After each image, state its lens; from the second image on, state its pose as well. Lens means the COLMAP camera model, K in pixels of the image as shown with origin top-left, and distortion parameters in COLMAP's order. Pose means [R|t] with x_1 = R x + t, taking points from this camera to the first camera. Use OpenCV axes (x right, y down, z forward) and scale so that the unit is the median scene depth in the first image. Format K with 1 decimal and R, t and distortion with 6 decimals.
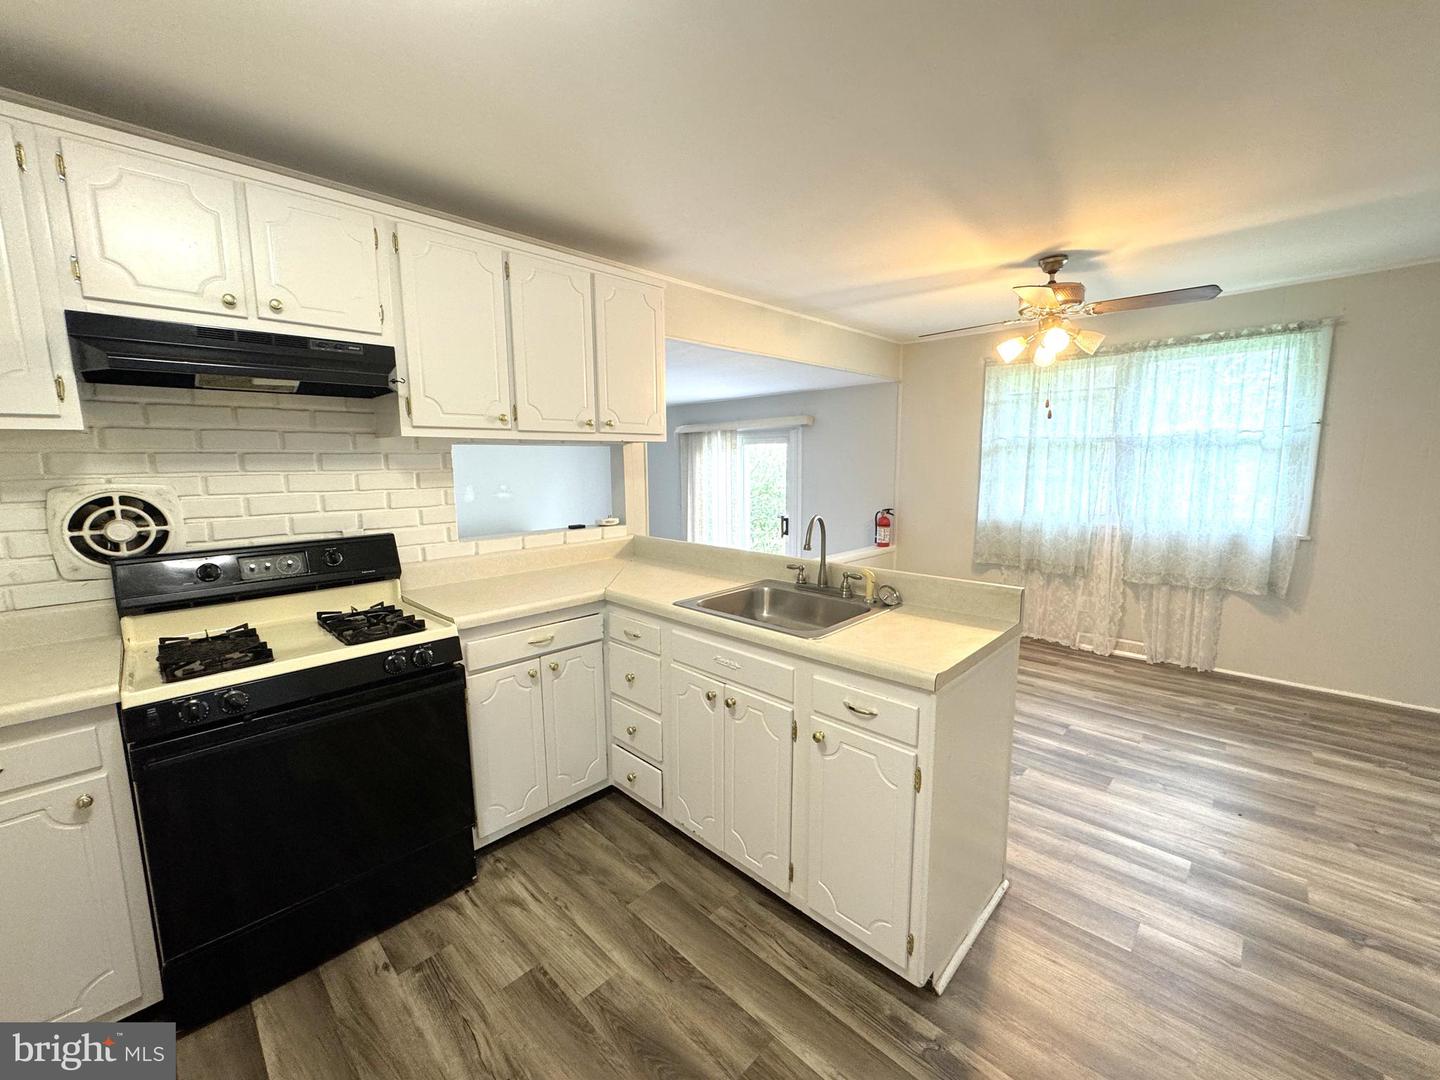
lens RADIAL K [[573.0, 0, 723.3], [0, 573.0, 538.4], [0, 0, 1]] dist [-0.001497, -0.000329]
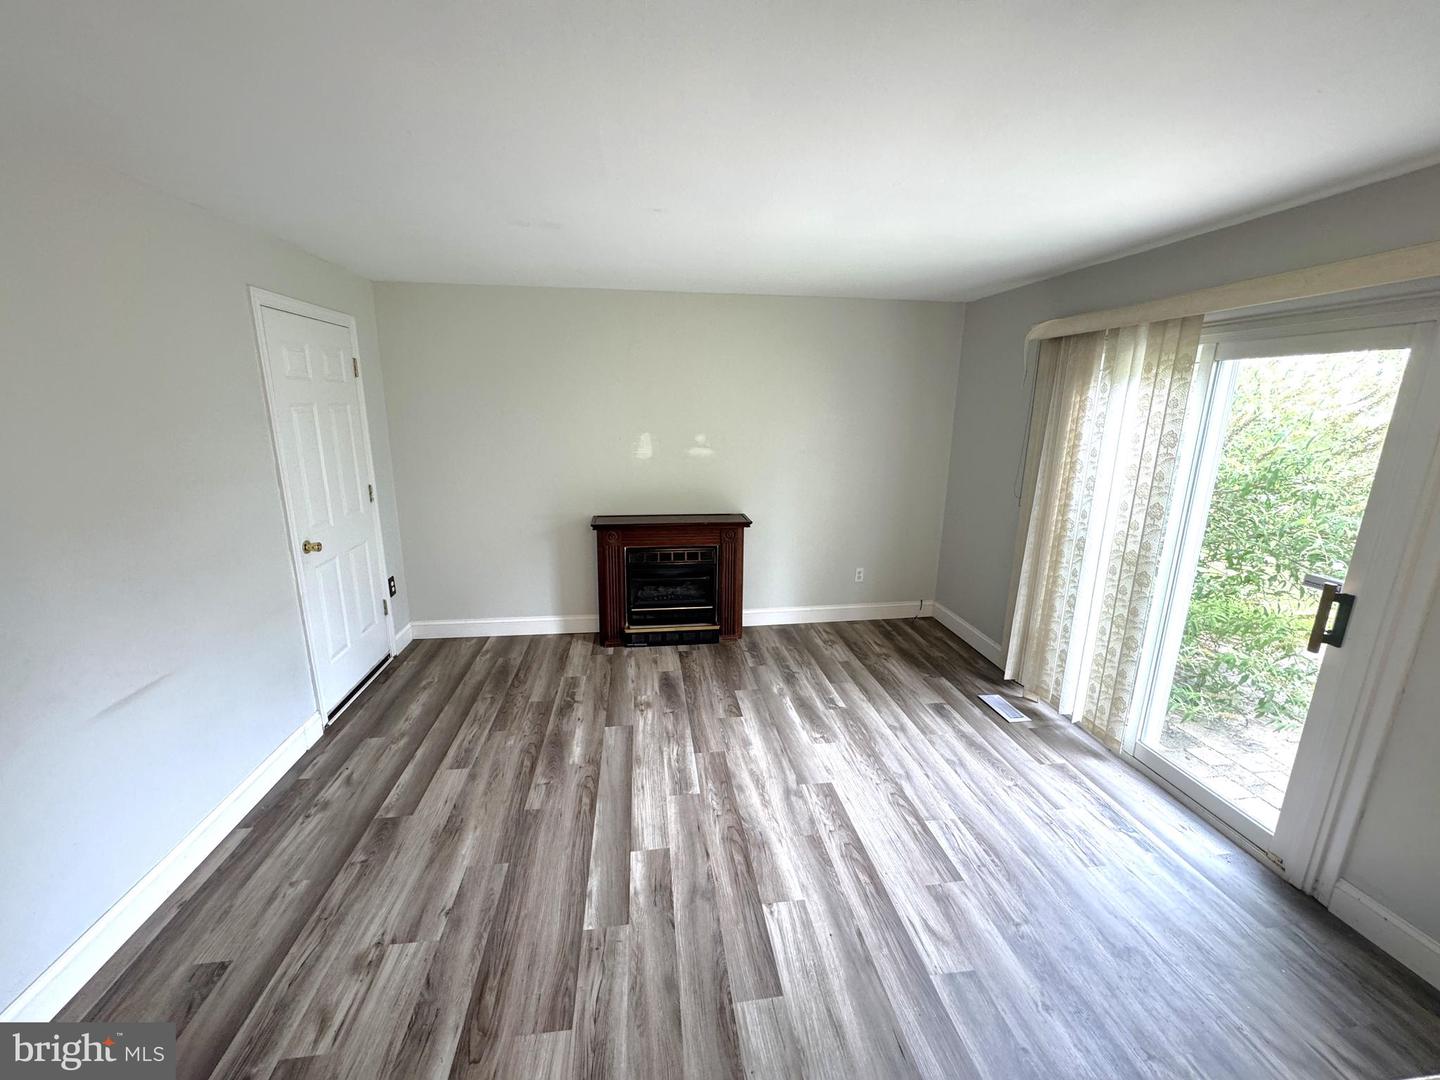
lens RADIAL K [[571.6, 0, 720.0], [0, 571.6, 540.0], [0, 0, 1]] dist [-0.002470, -0.000413]
pose [[0.788872, 0.162657, -0.592641, 0.044664], [-0.102446, 0.985651, 0.134156, -0.160520], [0.605959, -0.045119, 0.794216, 1.236541]]
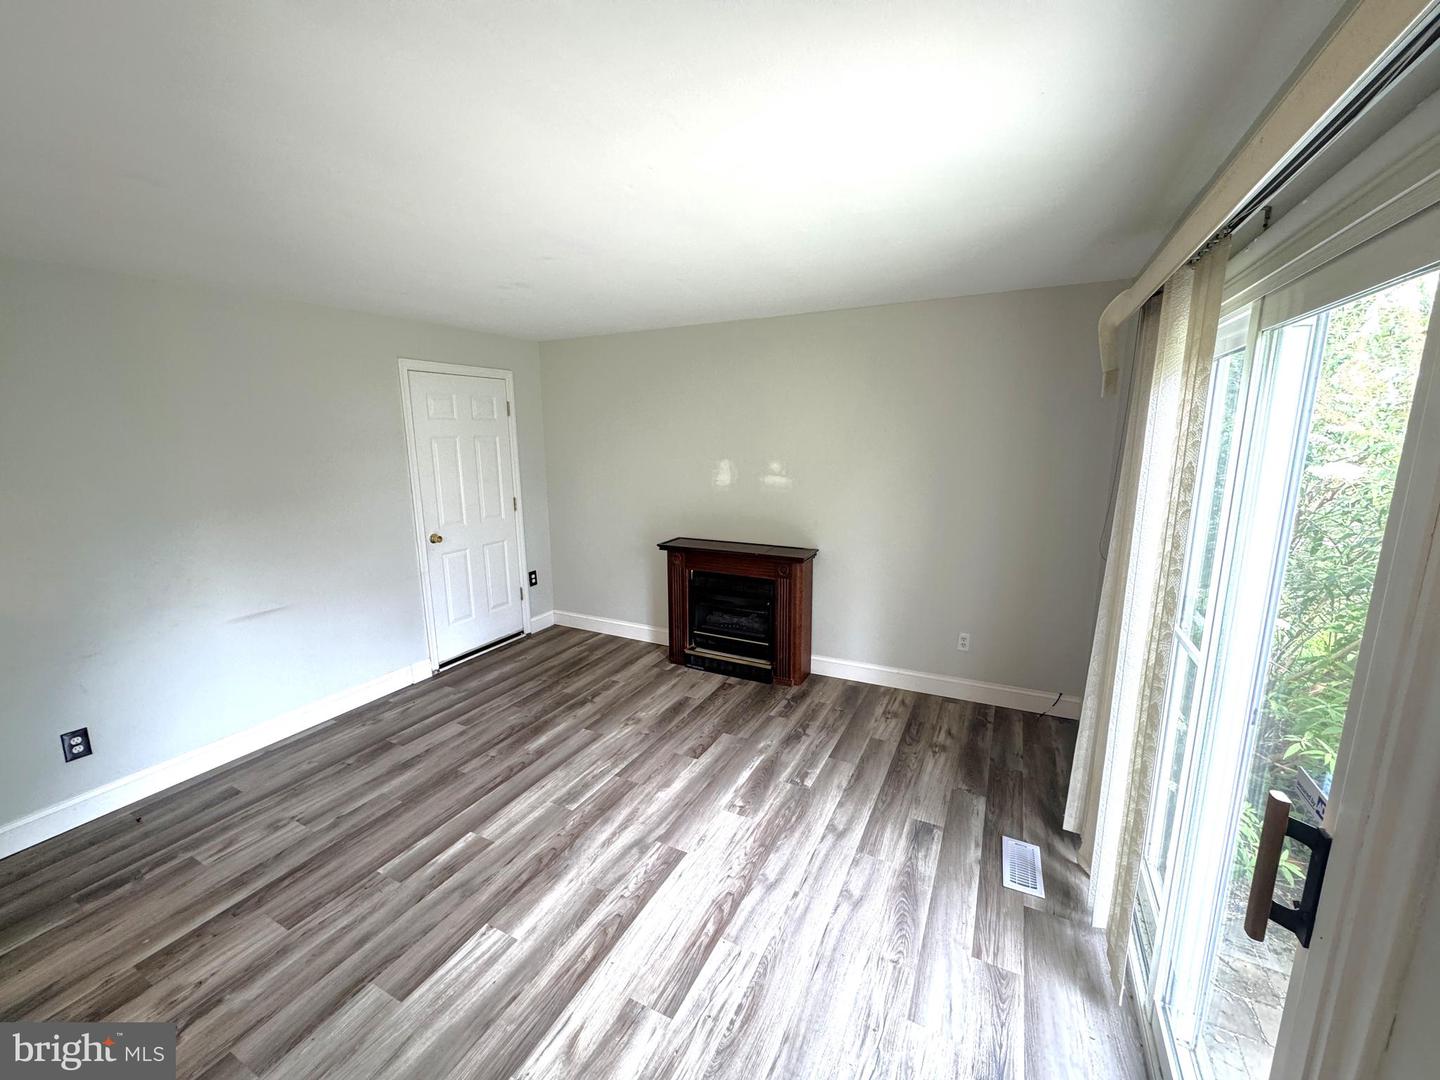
lens RADIAL K [[571.6, 0, 720.0], [0, 571.6, 540.0], [0, 0, 1]] dist [-0.002470, -0.000413]
pose [[0.296680, 0.186269, -0.936635, 0.412934], [-0.122052, 0.980146, 0.156262, -0.243927], [0.947145, 0.067958, 0.313524, 1.843769]]
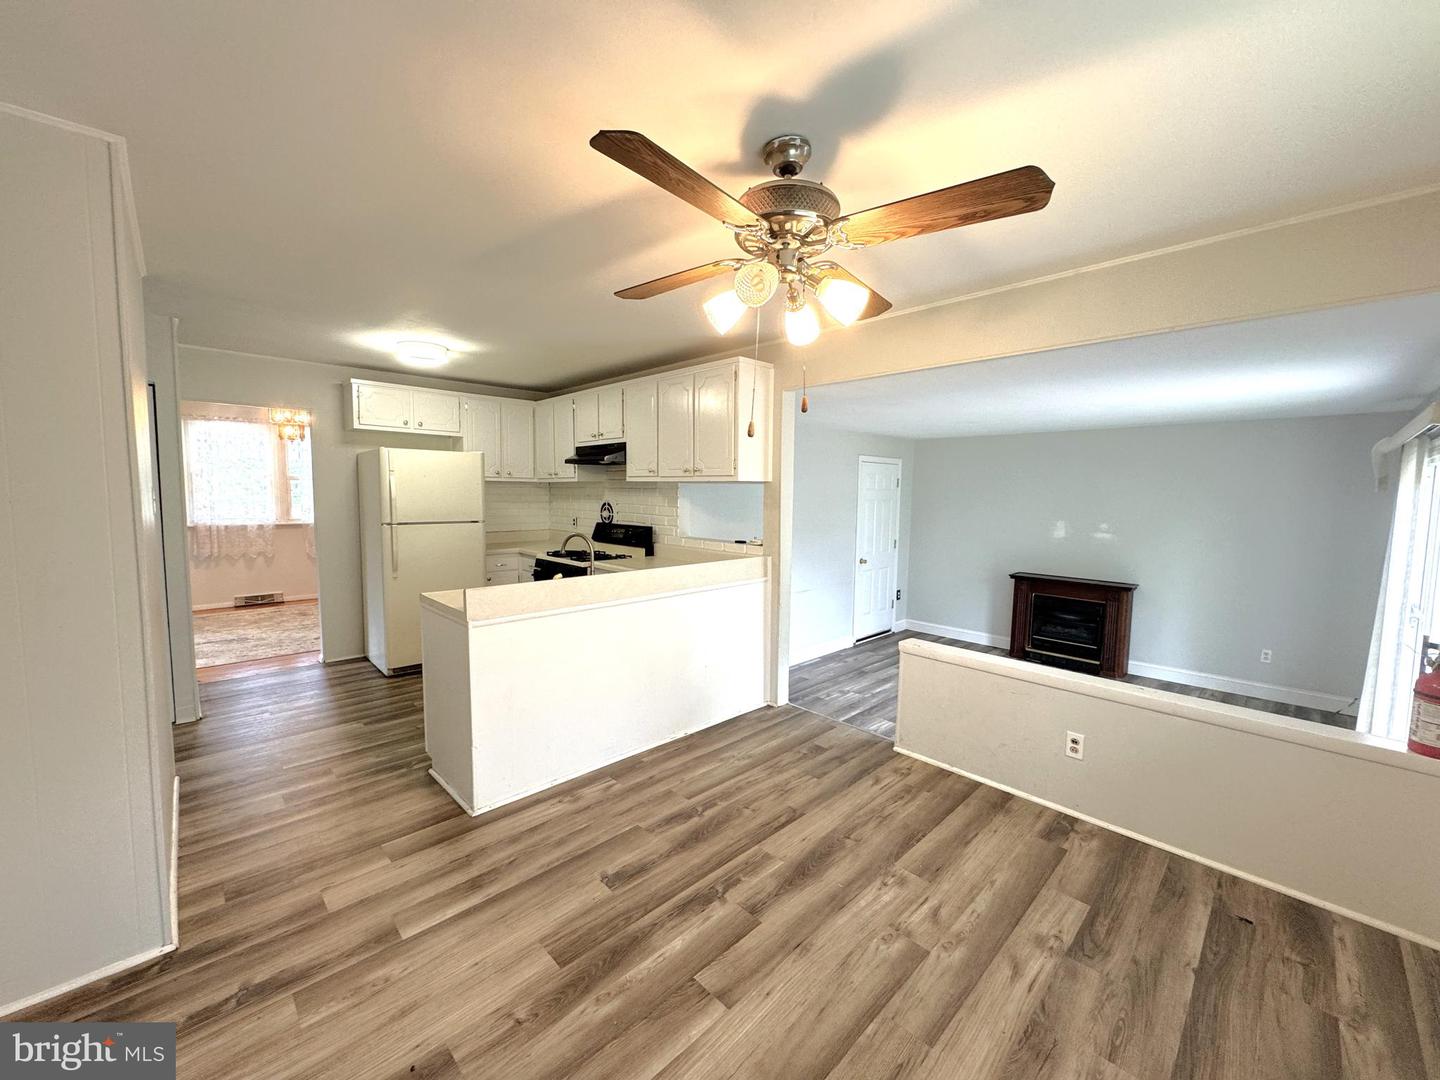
lens RADIAL K [[573.0, 0, 723.3], [0, 573.0, 538.4], [0, 0, 1]] dist [-0.001497, -0.000329]
pose [[-0.025318, 0.093087, -0.995336, 1.224002], [-0.147815, 0.984362, 0.095820, -0.168049], [0.988691, 0.149551, -0.011162, 1.048820]]
